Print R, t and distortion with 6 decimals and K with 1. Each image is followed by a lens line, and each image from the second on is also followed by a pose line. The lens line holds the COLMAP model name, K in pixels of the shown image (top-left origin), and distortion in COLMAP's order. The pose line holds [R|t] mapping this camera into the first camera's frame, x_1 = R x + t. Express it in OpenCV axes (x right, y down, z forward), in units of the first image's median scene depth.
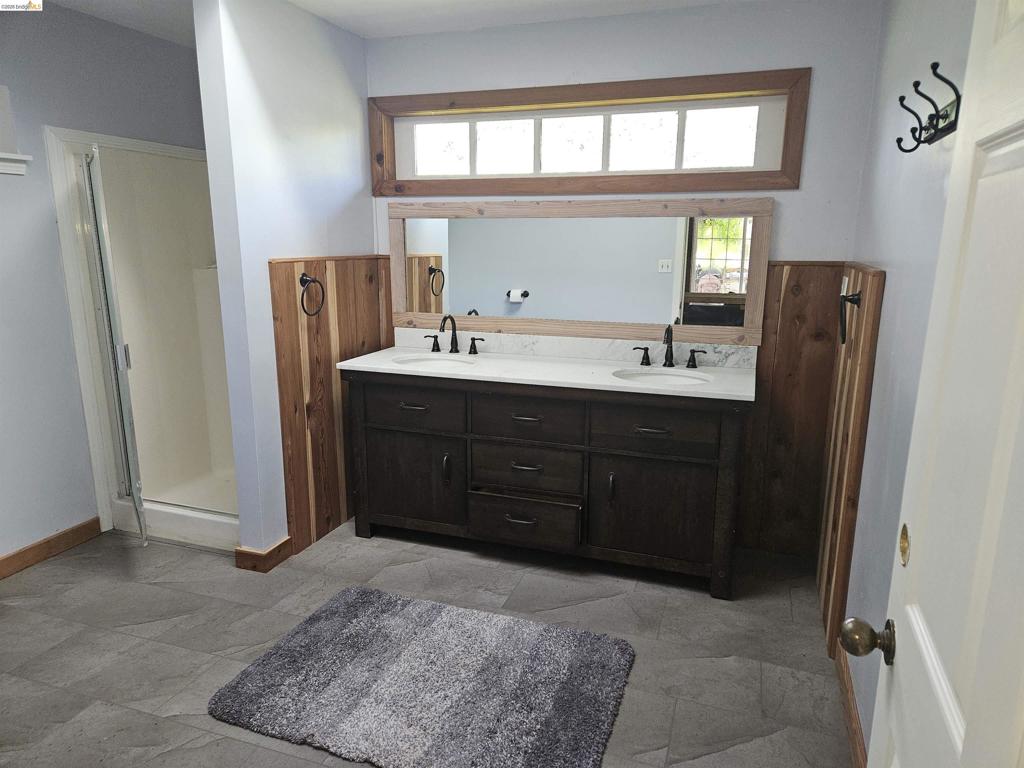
lens RADIAL K [[682.7, 0, 512.5], [0, 682.7, 386.8], [0, 0, 1]] dist [0.104413, -0.082902]
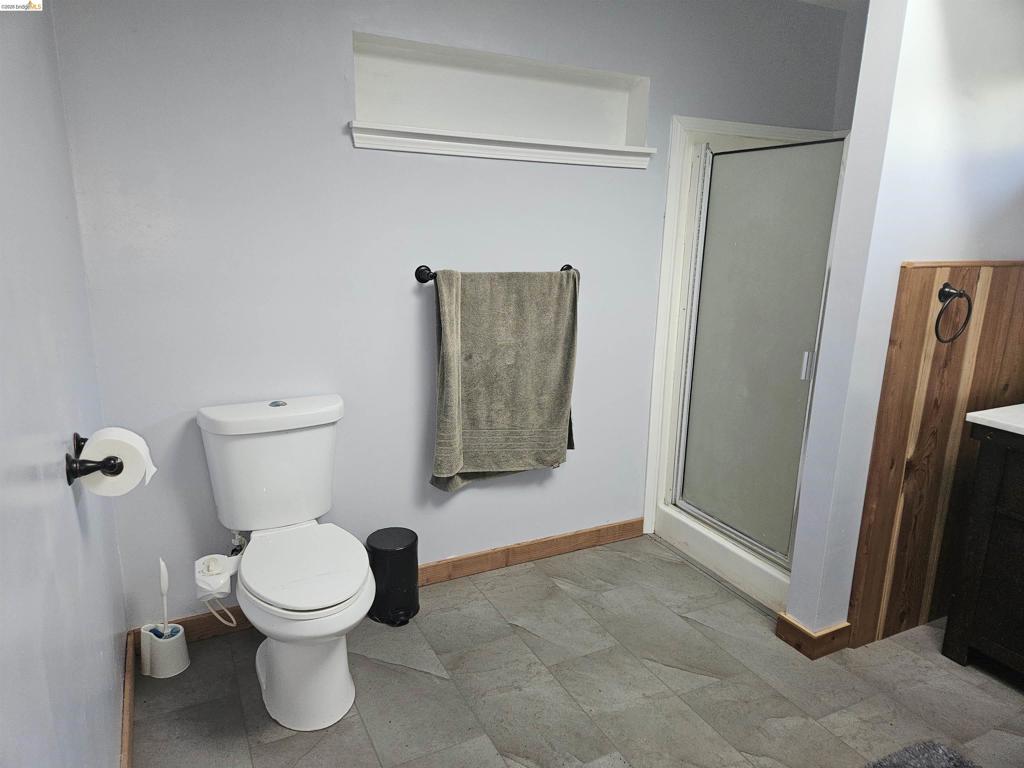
lens RADIAL K [[682.7, 0, 512.5], [0, 682.7, 386.8], [0, 0, 1]] dist [0.104413, -0.082902]
pose [[0.731039, 0.171834, -0.660344, -0.129362], [-0.169224, 0.983194, 0.068505, -0.031767], [0.661018, 0.061666, 0.747832, 0.159924]]
